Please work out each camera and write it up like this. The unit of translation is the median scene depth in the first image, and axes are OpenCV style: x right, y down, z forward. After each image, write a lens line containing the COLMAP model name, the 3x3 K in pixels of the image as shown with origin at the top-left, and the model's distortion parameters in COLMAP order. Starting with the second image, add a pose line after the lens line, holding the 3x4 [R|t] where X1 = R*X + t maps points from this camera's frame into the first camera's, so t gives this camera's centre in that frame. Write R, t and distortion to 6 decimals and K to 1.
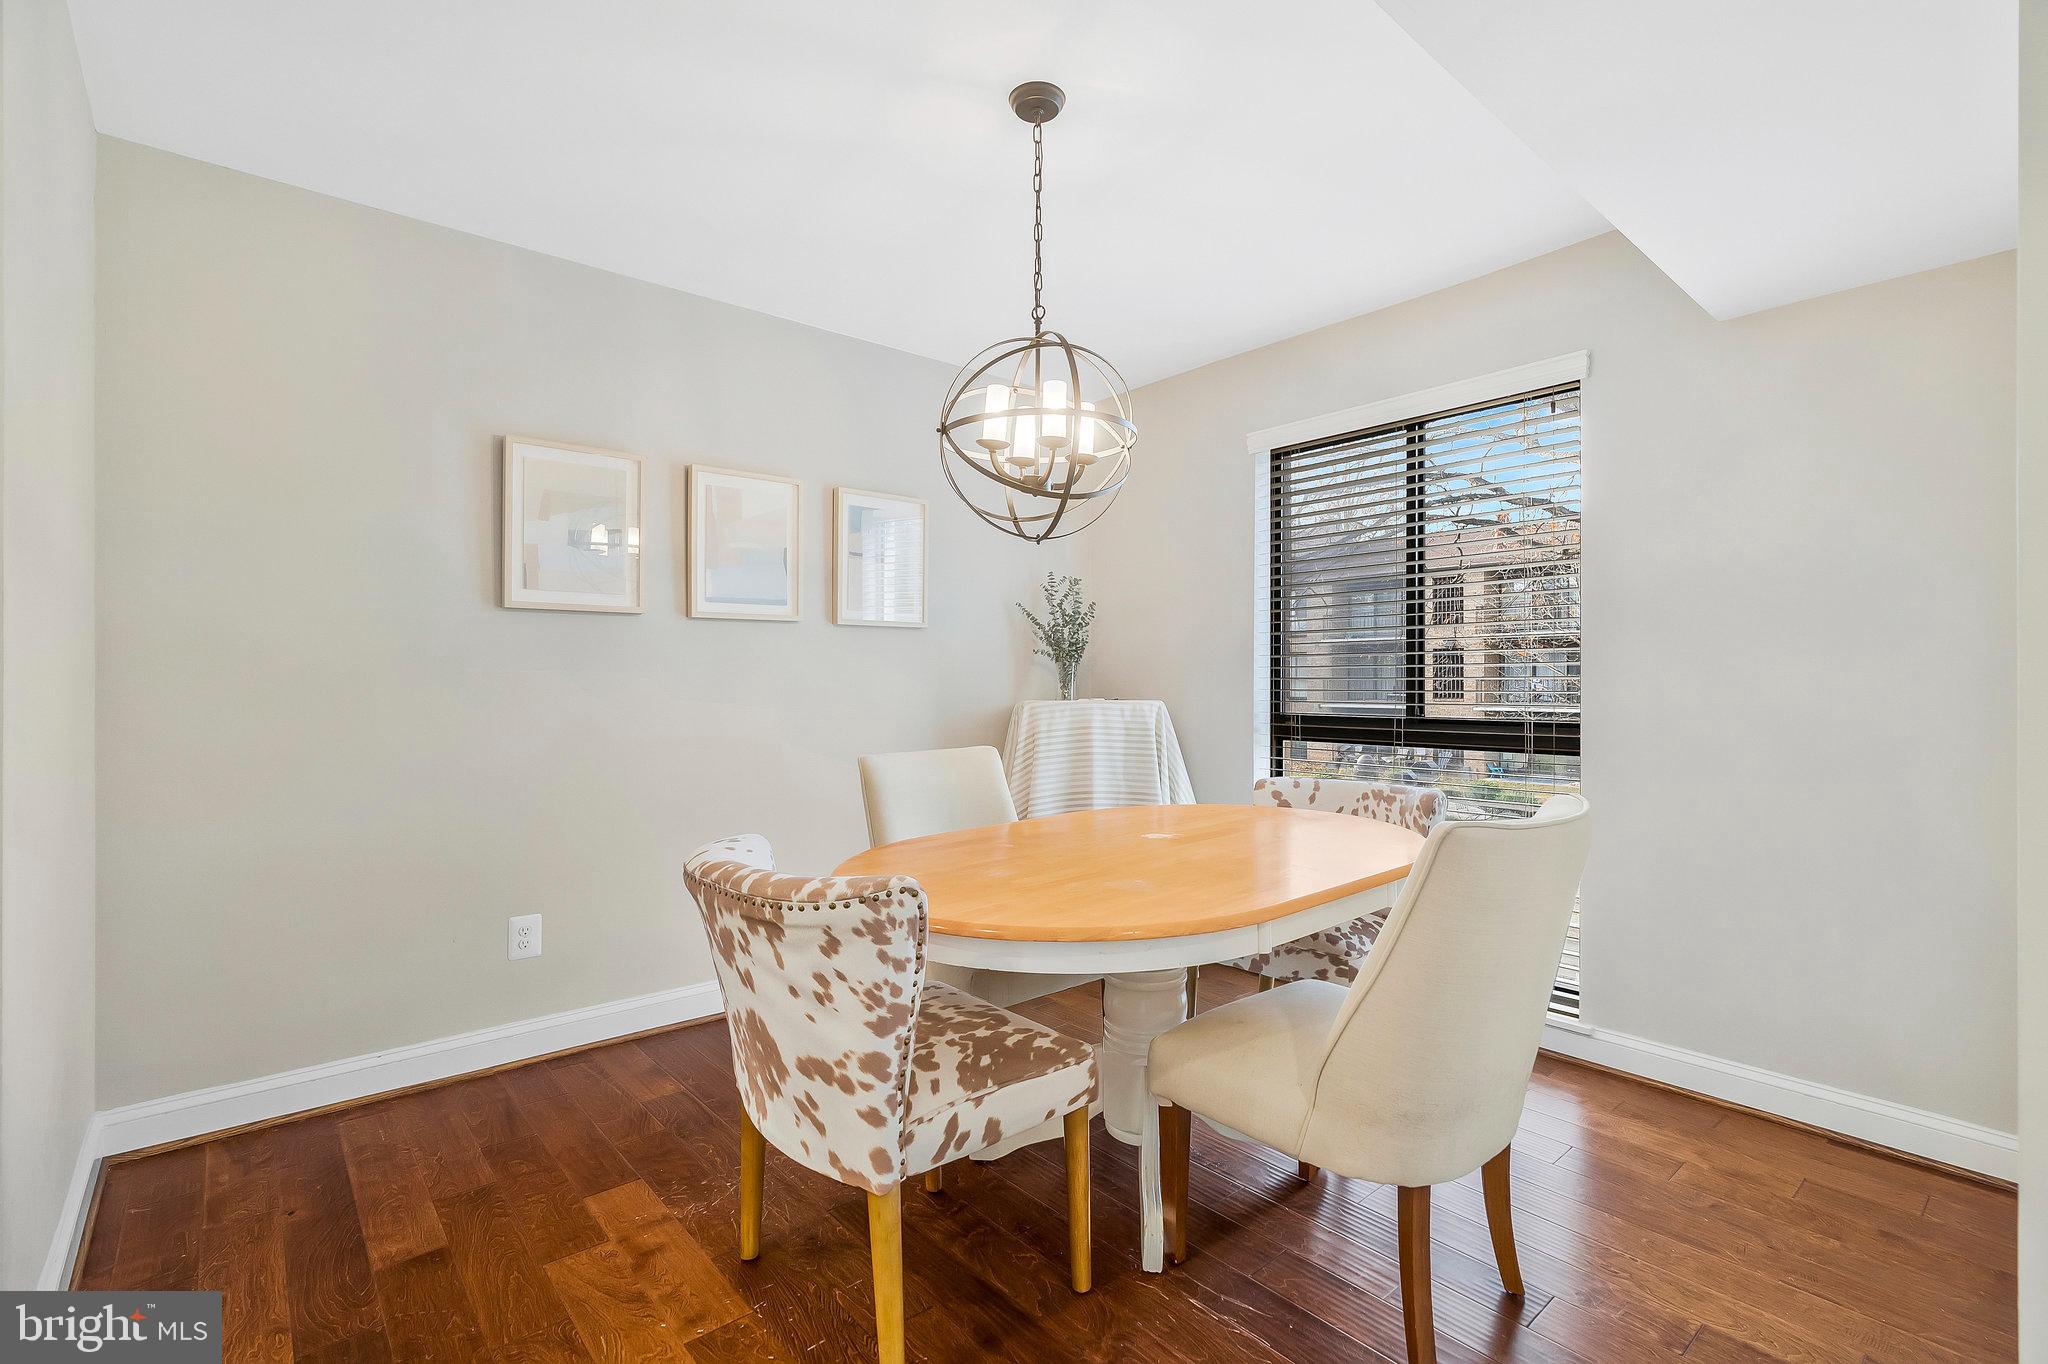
lens RADIAL K [[944.4, 0, 1031.4], [0, 944.4, 675.4], [0, 0, 1]] dist [-0.010492, 0.004840]
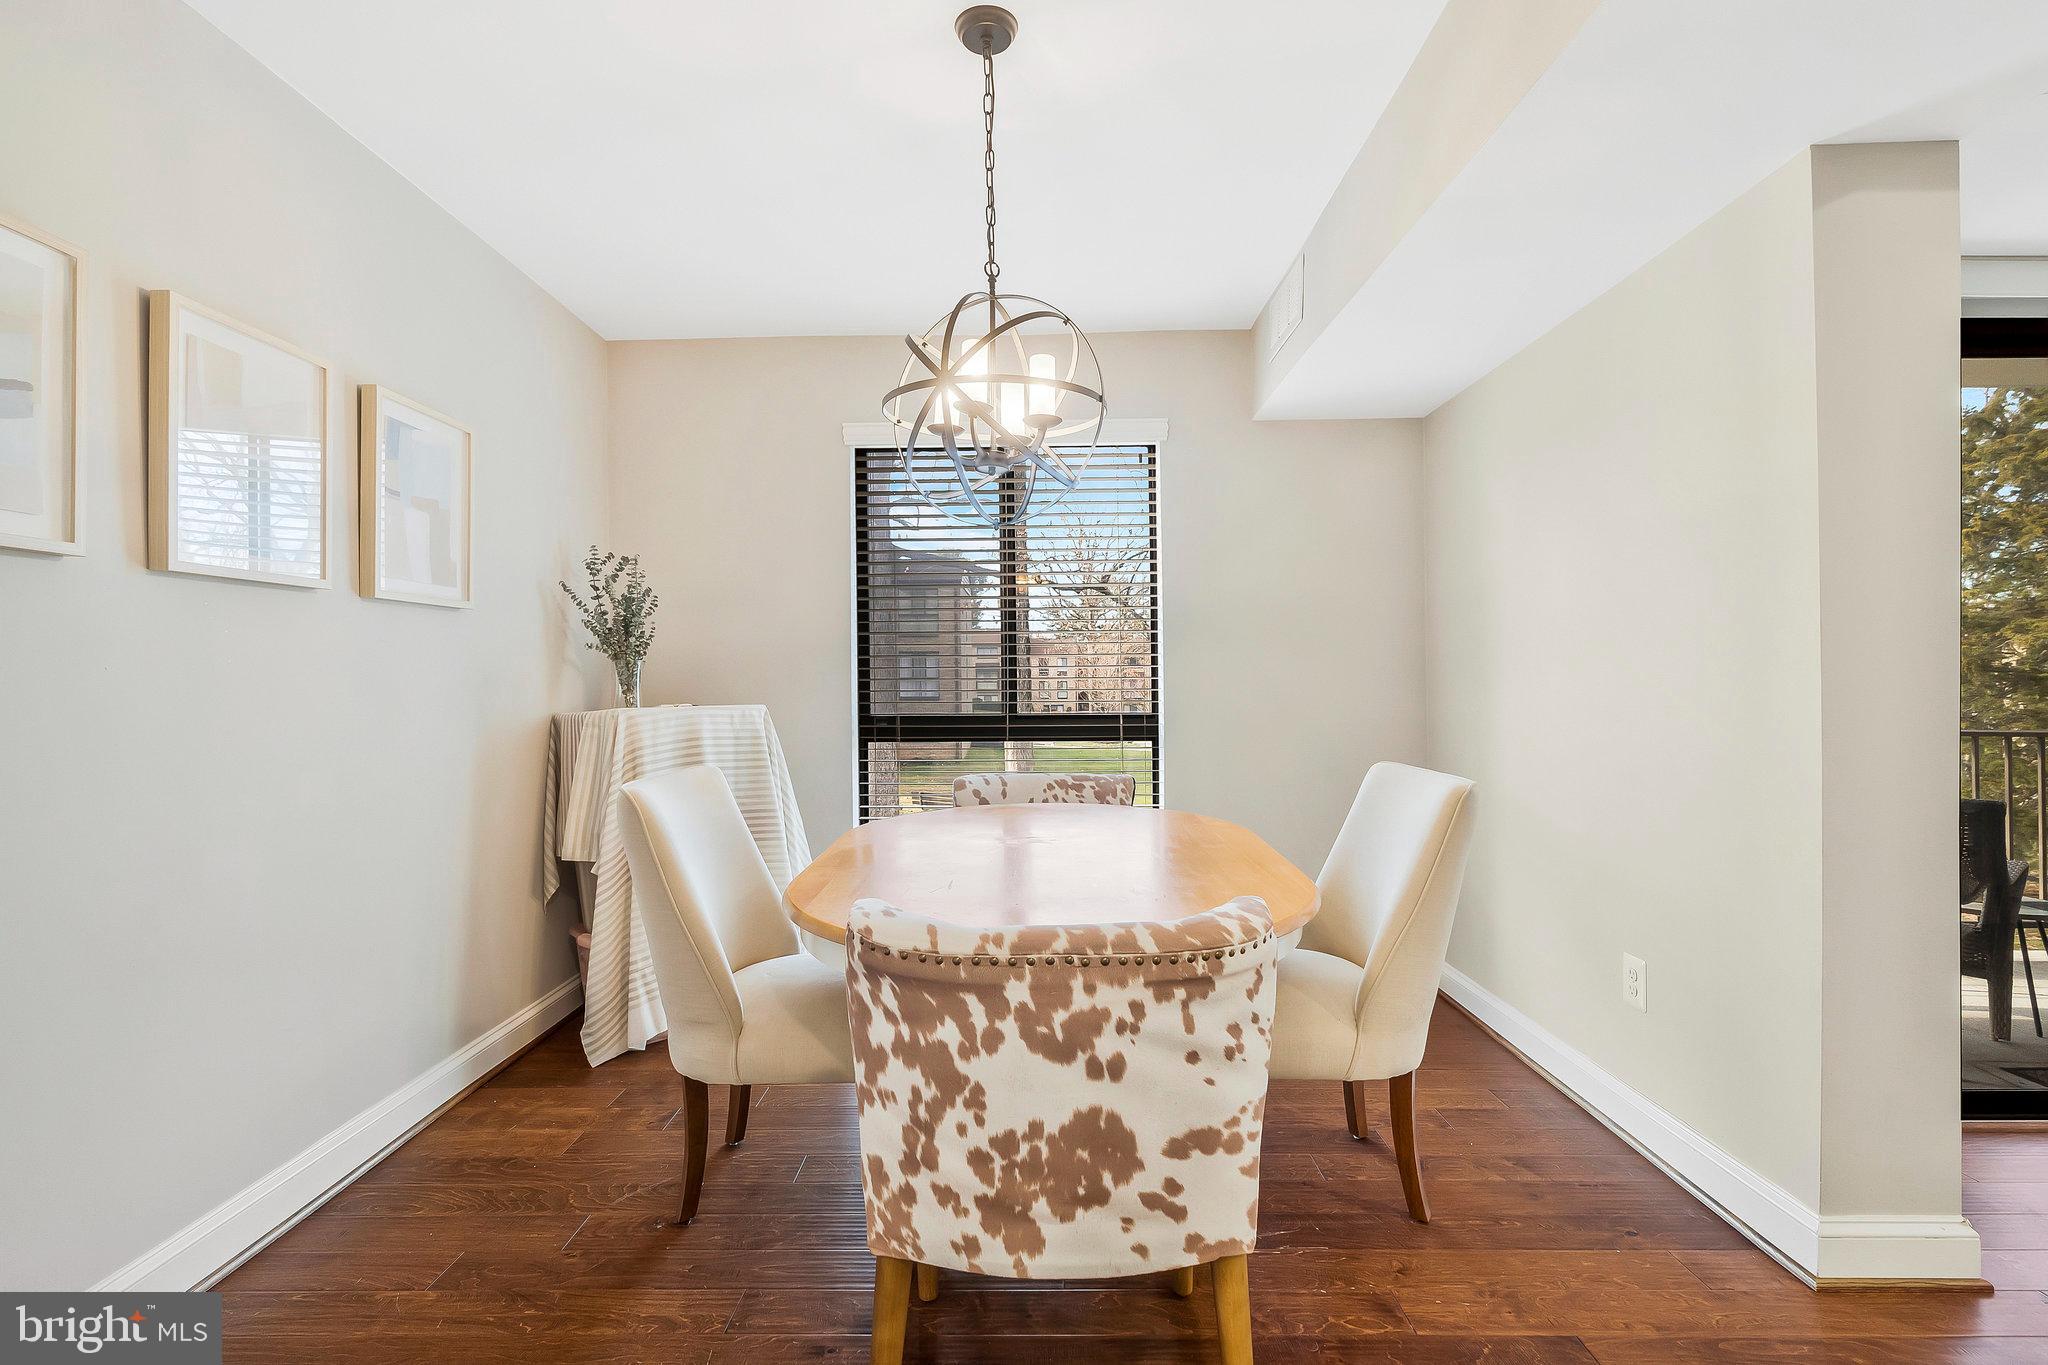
lens RADIAL K [[944.4, 0, 1003.8], [0, 944.4, 696.5], [0, 0, 1]] dist [-0.010492, 0.004840]
pose [[0.652241, -0.011791, 0.757920, -0.511671], [-0.002363, 0.999843, 0.017588, 0.003093], [-0.758008, -0.013263, 0.652110, 0.309329]]
